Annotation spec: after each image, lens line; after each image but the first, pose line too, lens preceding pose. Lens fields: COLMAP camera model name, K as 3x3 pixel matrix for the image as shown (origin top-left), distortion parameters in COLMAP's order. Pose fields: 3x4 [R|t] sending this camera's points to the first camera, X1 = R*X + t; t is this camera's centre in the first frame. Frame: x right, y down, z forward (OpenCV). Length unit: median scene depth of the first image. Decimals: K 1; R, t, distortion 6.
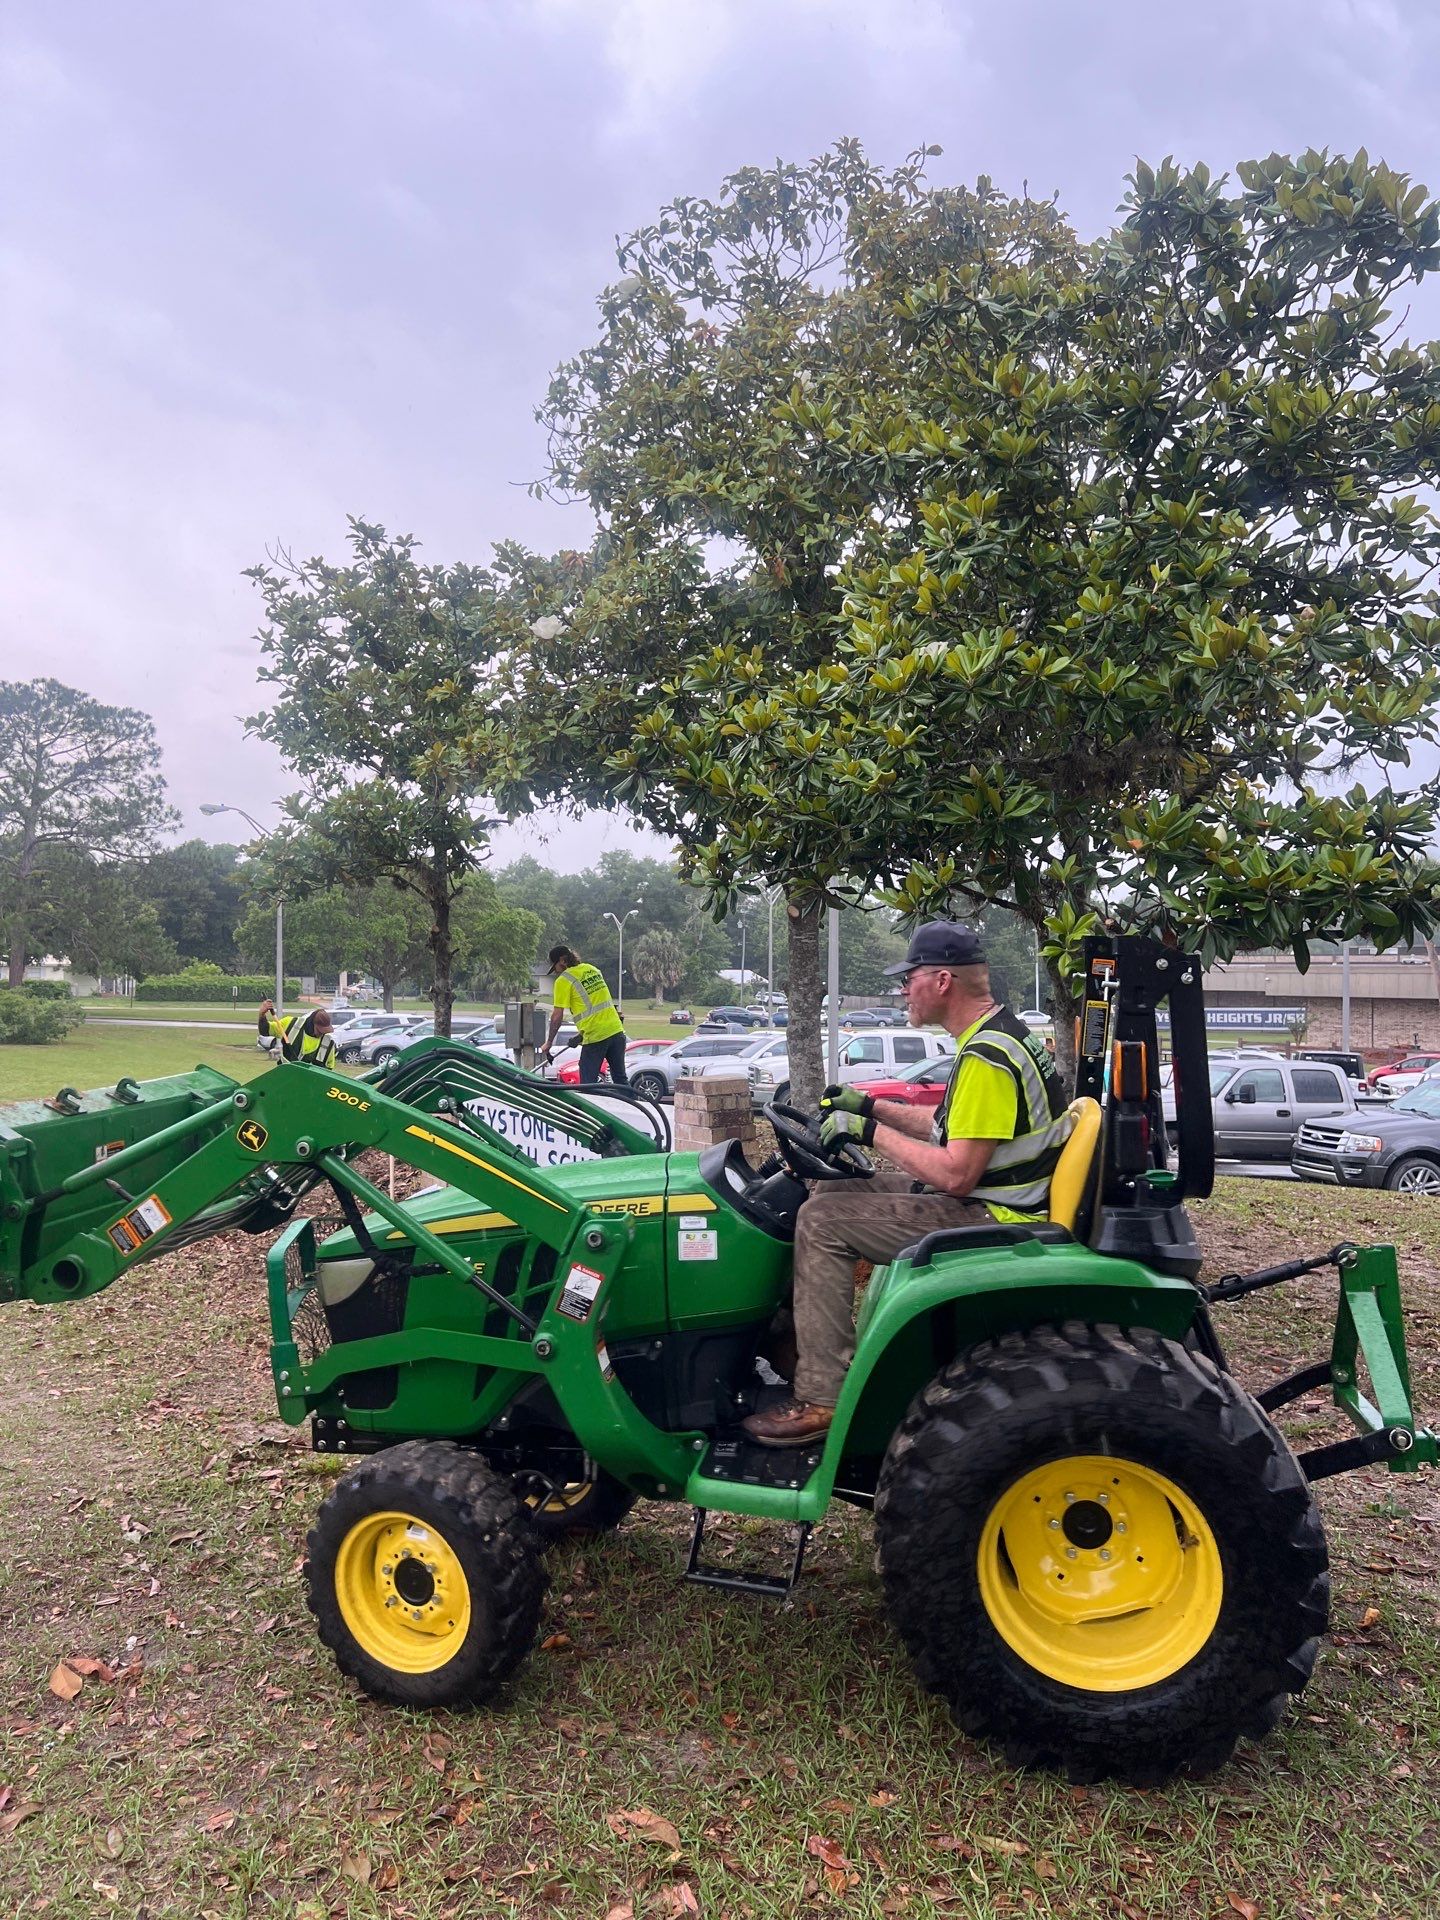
lens RADIAL K [[1430.0, 0, 712.1], [0, 1430.0, 964.5], [0, 0, 1]] dist [0.147659, -0.358330]
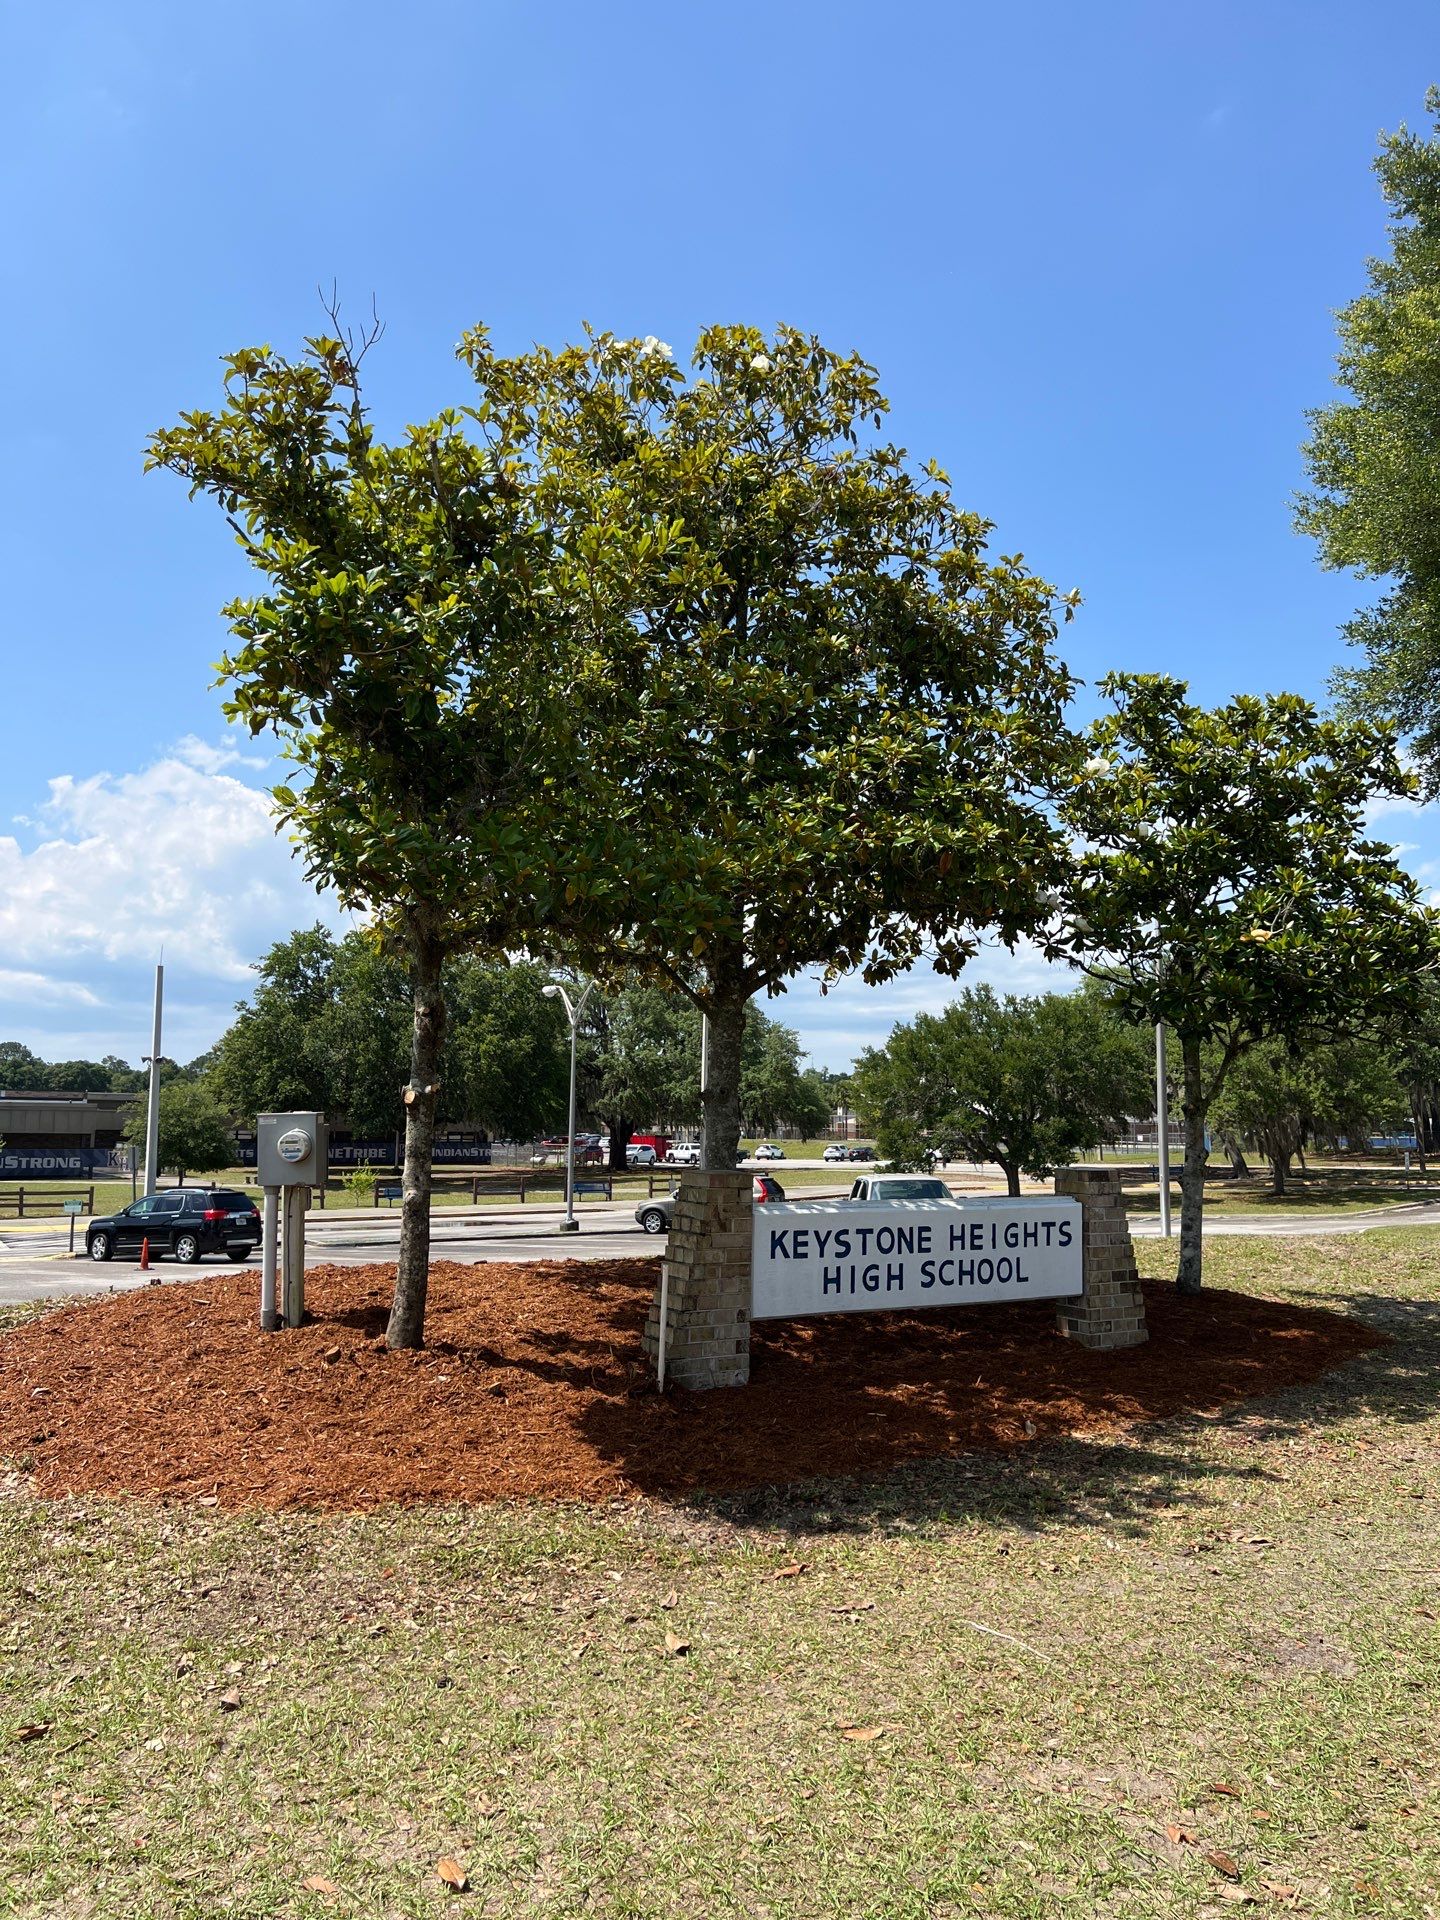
lens RADIAL K [[1430.0, 0, 712.1], [0, 1430.0, 964.5], [0, 0, 1]] dist [0.147659, -0.358330]
pose [[0.055346, 0.104992, 0.992932, -0.287757], [-0.016998, 0.994411, -0.104201, 0.009260], [-0.998323, -0.011111, 0.056821, 0.286437]]
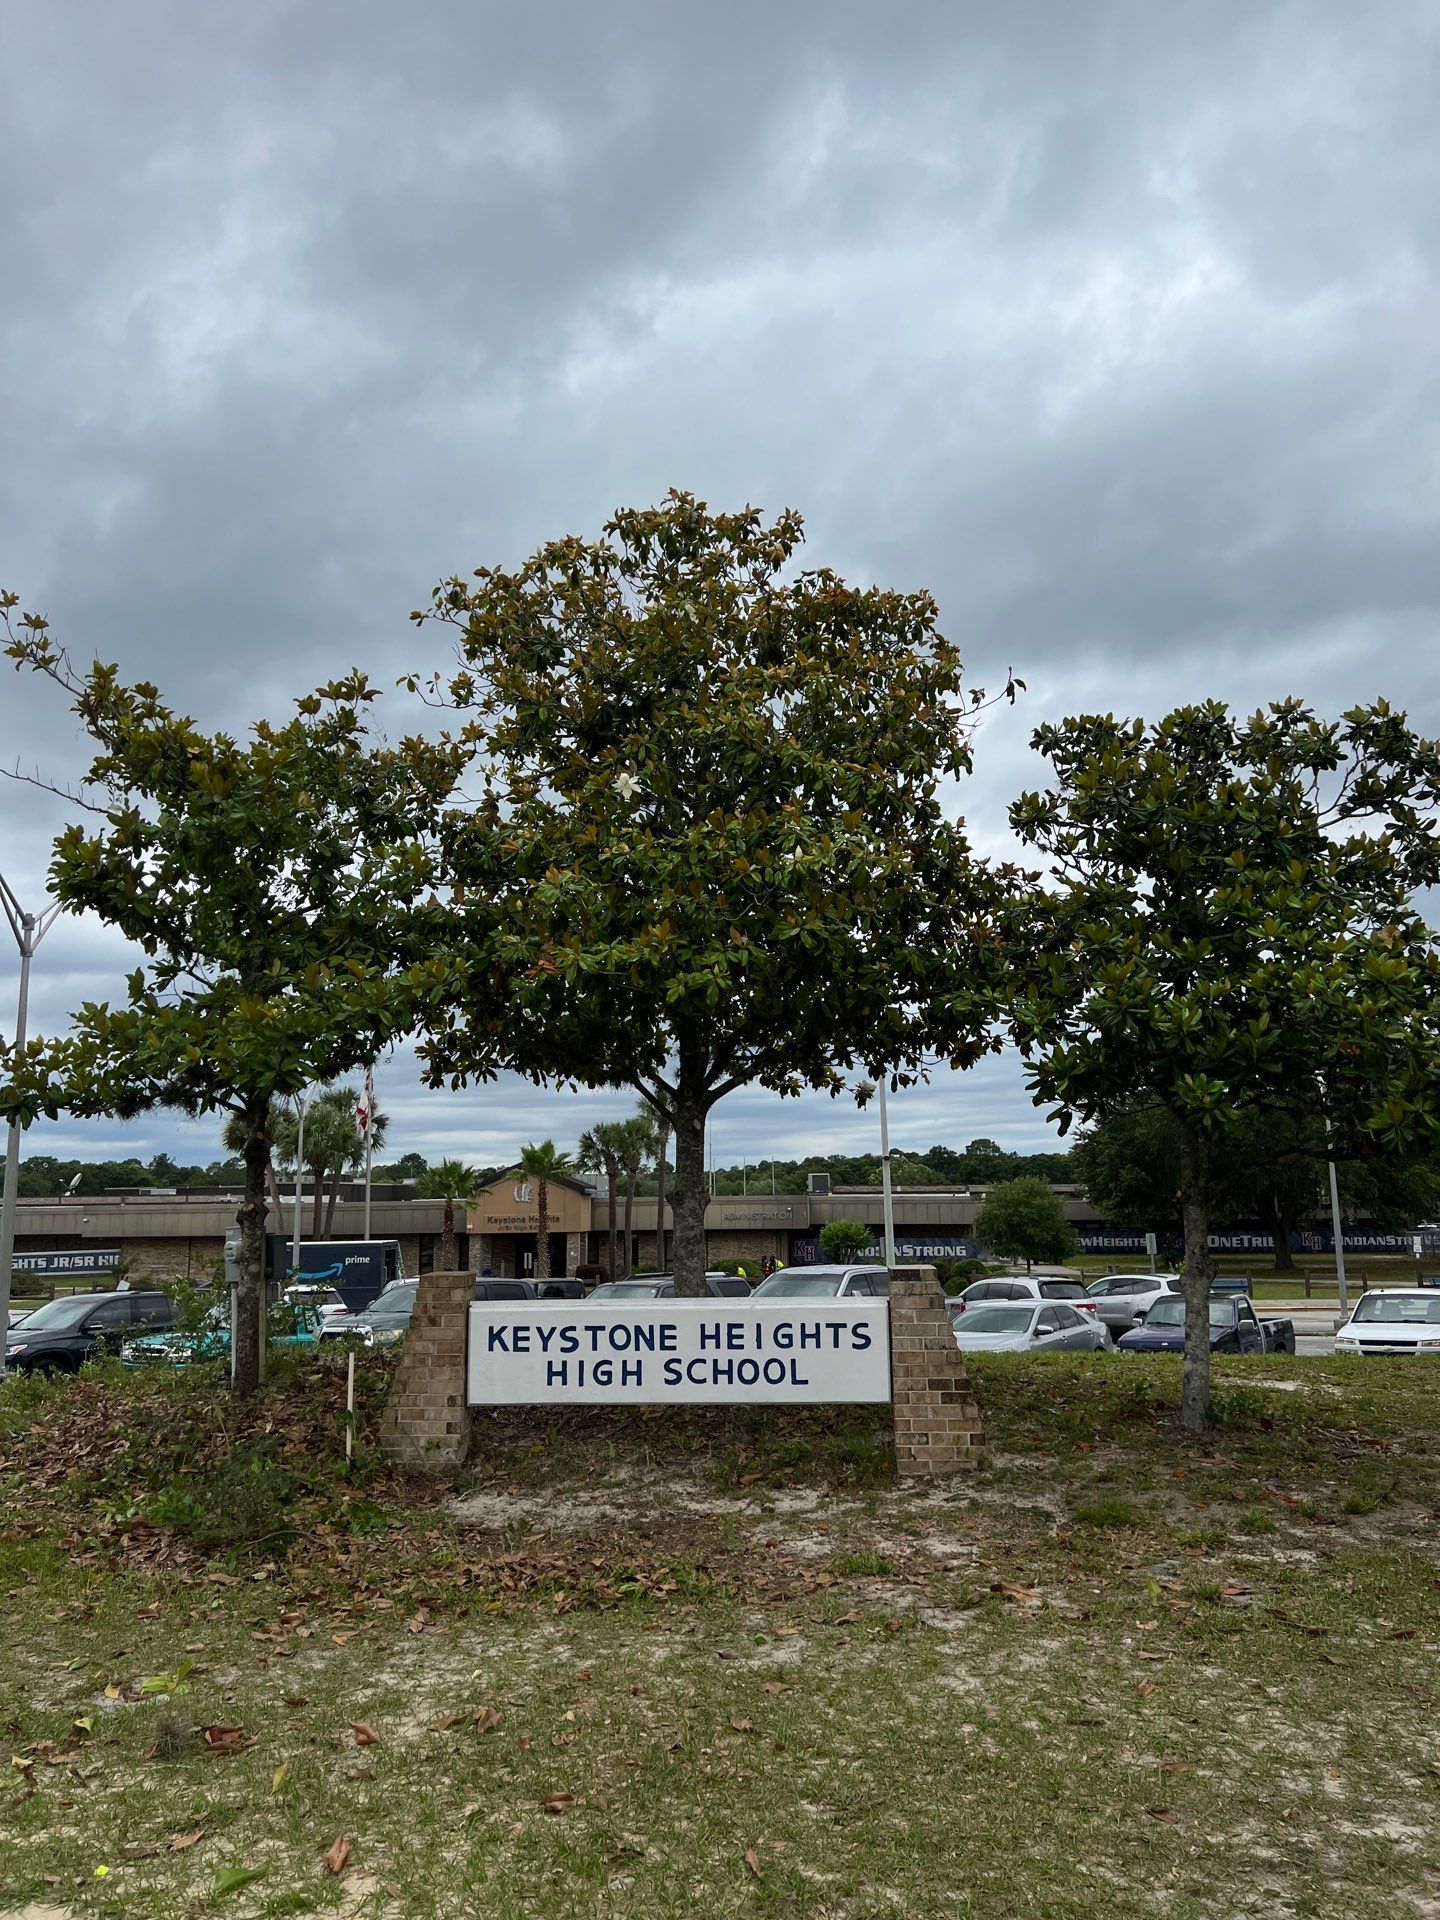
lens RADIAL K [[1431.0, 0, 720.0], [0, 1431.0, 960.0], [0, 0, 1]] dist [0.083179, -0.095981]
pose [[0.648552, 0.116864, 0.752145, -0.229275], [0.012219, 0.986418, -0.163800, 0.005384], [-0.761072, 0.115424, 0.638316, 0.080143]]
